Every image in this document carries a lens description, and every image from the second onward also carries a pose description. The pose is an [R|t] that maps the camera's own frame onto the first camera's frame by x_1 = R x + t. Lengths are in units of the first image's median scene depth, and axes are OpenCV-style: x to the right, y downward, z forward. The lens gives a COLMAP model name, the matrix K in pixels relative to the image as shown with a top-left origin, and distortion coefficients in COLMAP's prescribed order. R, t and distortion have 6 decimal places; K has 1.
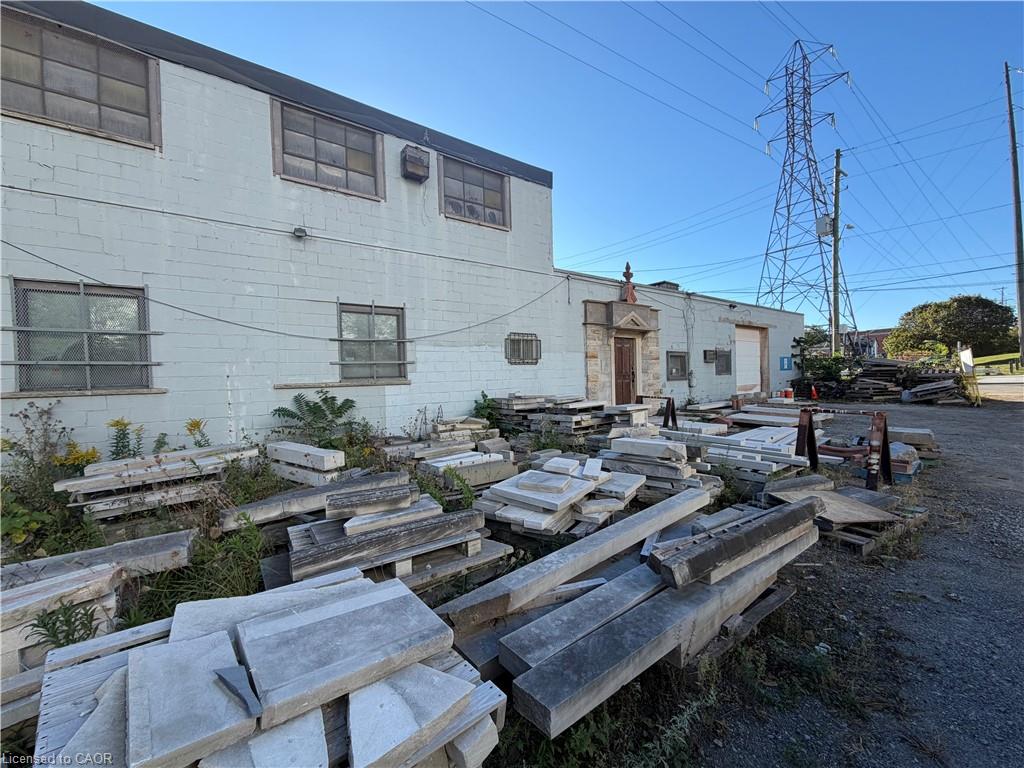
lens RADIAL K [[406.9, 0, 517.8], [0, 406.9, 385.3], [0, 0, 1]] dist [-0.000986, 0.000488]
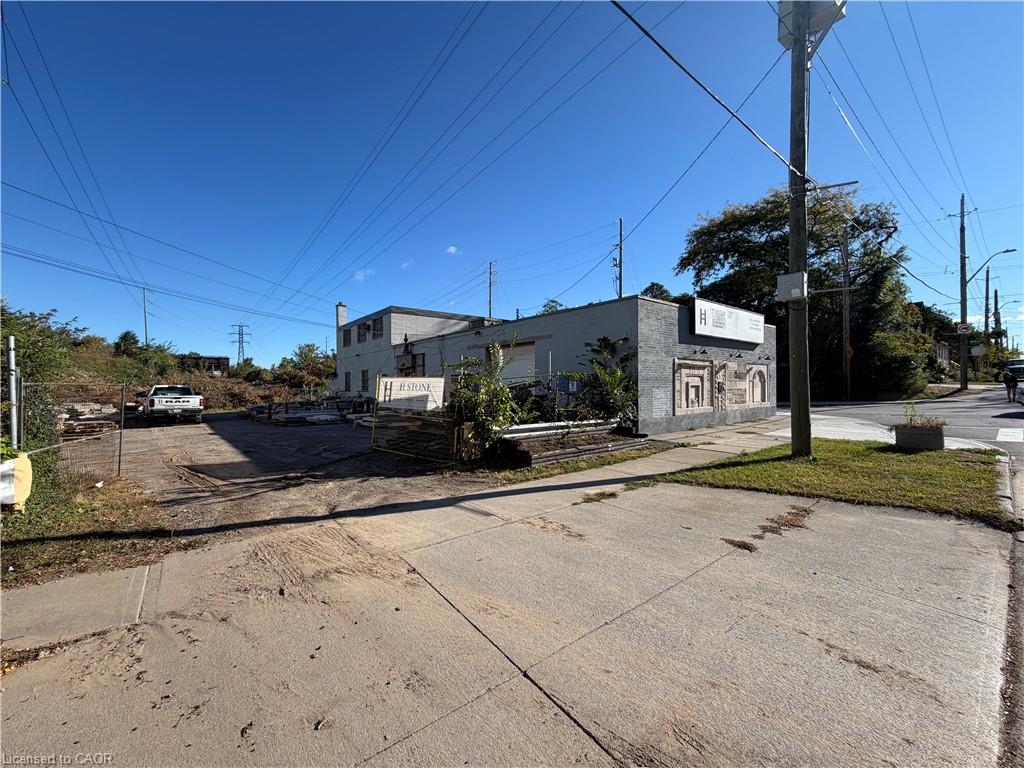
lens RADIAL K [[406.9, 0, 510.0], [0, 406.9, 385.4], [0, 0, 1]] dist [-0.000986, 0.000488]
pose [[0.038494, 0.024076, -0.998969, 2.612441], [-0.018507, 0.999555, 0.023377, -0.129091], [0.999087, 0.017588, 0.038923, 1.674984]]
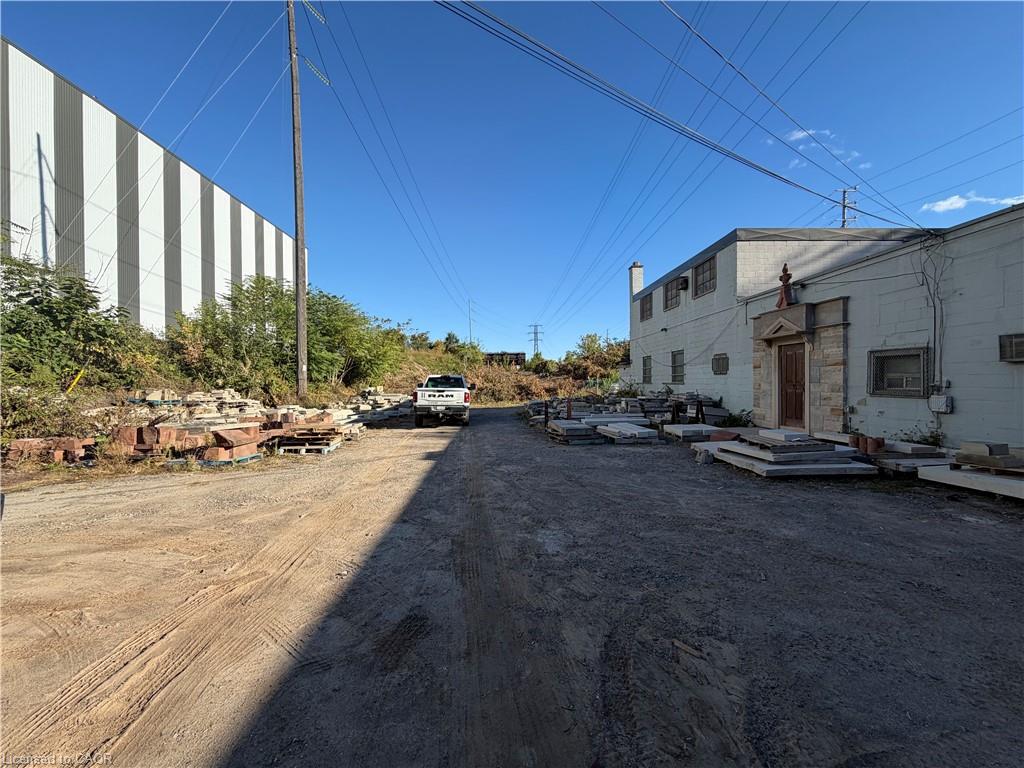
lens RADIAL K [[406.9, 0, 513.1], [0, 406.9, 381.8], [0, 0, 1]] dist [-0.000986, 0.000488]
pose [[-0.570429, 0.031494, -0.820743, 1.654610], [0.002568, 0.999328, 0.036562, -0.079835], [0.821343, 0.018749, -0.570127, 1.207472]]
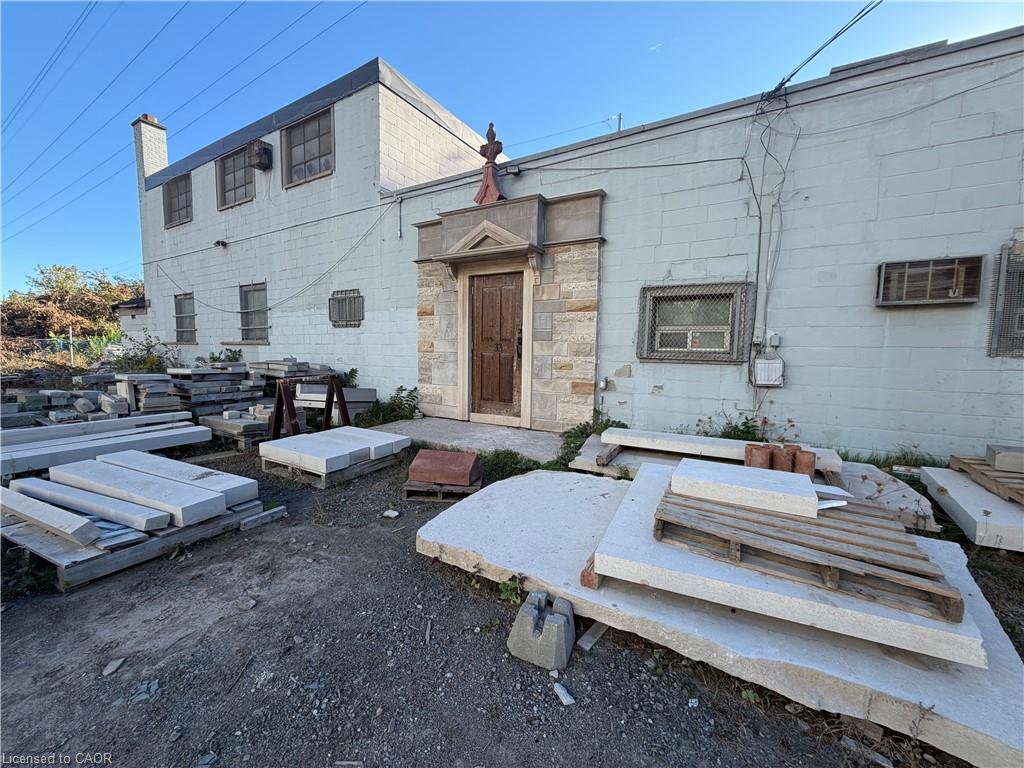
lens RADIAL K [[406.9, 0, 508.8], [0, 406.9, 386.8], [0, 0, 1]] dist [-0.000986, 0.000488]
pose [[0.381663, 0.112841, -0.917388, 0.930284], [-0.045308, 0.993611, 0.103367, -0.029877], [0.923190, 0.002113, 0.384337, 0.969467]]
